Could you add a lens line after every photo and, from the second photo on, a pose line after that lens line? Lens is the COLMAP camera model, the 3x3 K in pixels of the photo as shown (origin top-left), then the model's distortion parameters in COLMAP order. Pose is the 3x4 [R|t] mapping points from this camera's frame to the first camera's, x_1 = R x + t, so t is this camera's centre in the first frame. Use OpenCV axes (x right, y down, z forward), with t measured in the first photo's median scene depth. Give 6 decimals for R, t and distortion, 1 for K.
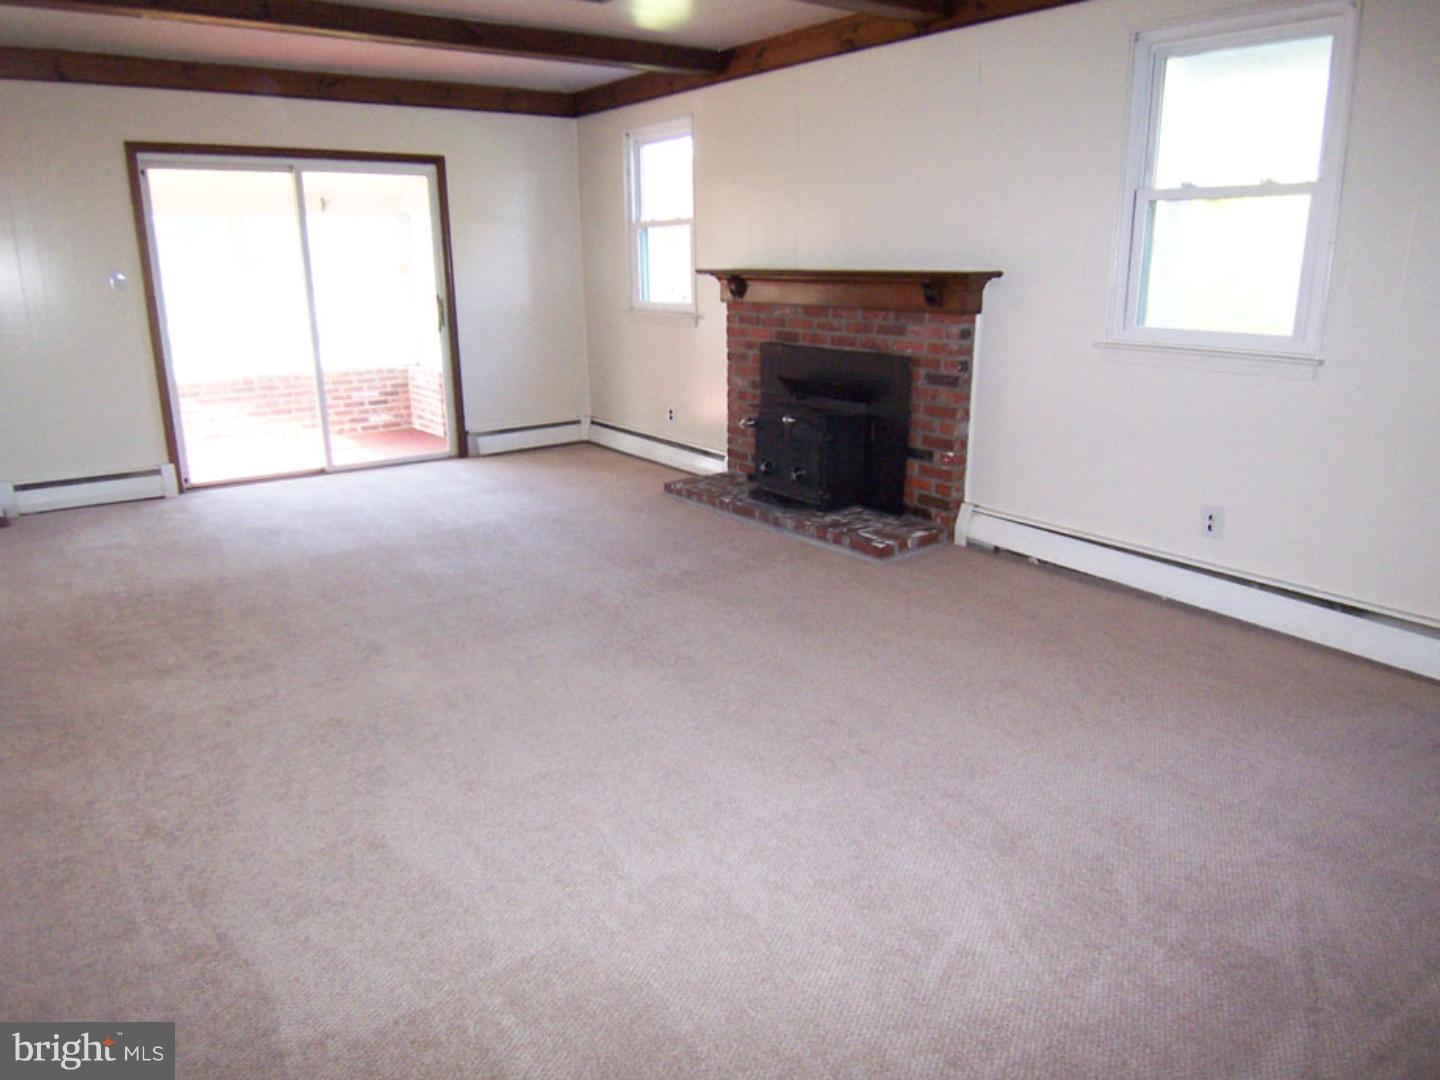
lens RADIAL K [[968.4, 0, 722.0], [0, 968.4, 529.8], [0, 0, 1]] dist [-0.003185, -0.053132]
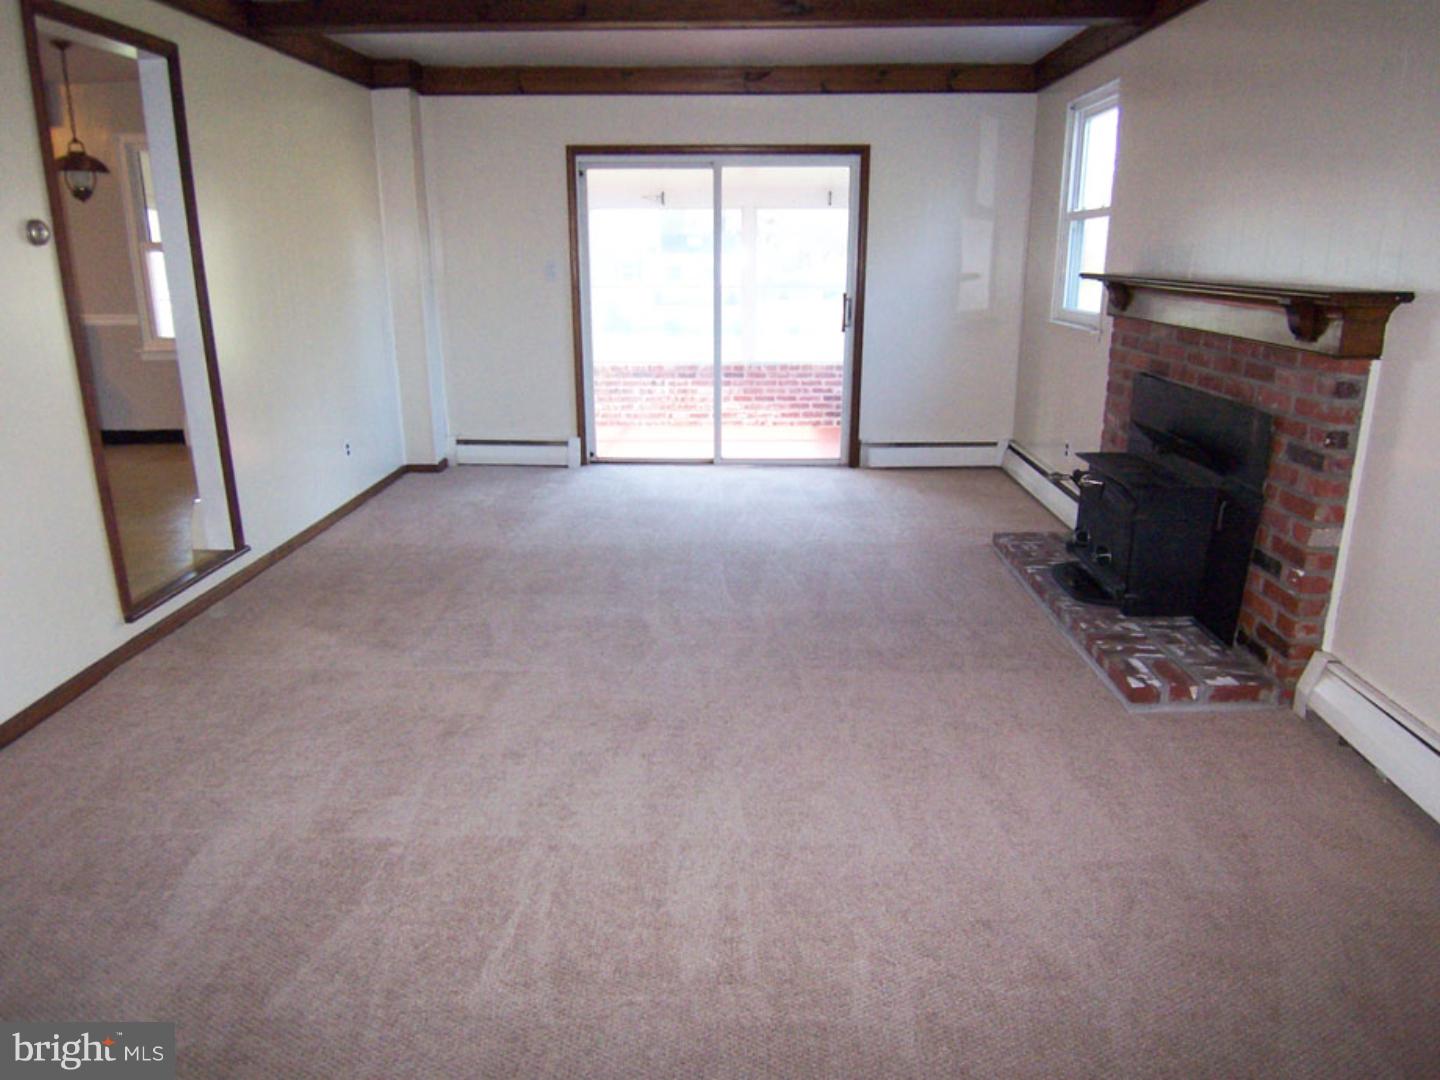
lens RADIAL K [[968.4, 0, 722.0], [0, 968.4, 529.8], [0, 0, 1]] dist [-0.003185, -0.053132]
pose [[0.784632, 0.174897, -0.594780, 0.280224], [-0.169970, 0.983308, 0.064920, -0.074738], [0.596207, 0.050157, 0.801263, 0.238098]]
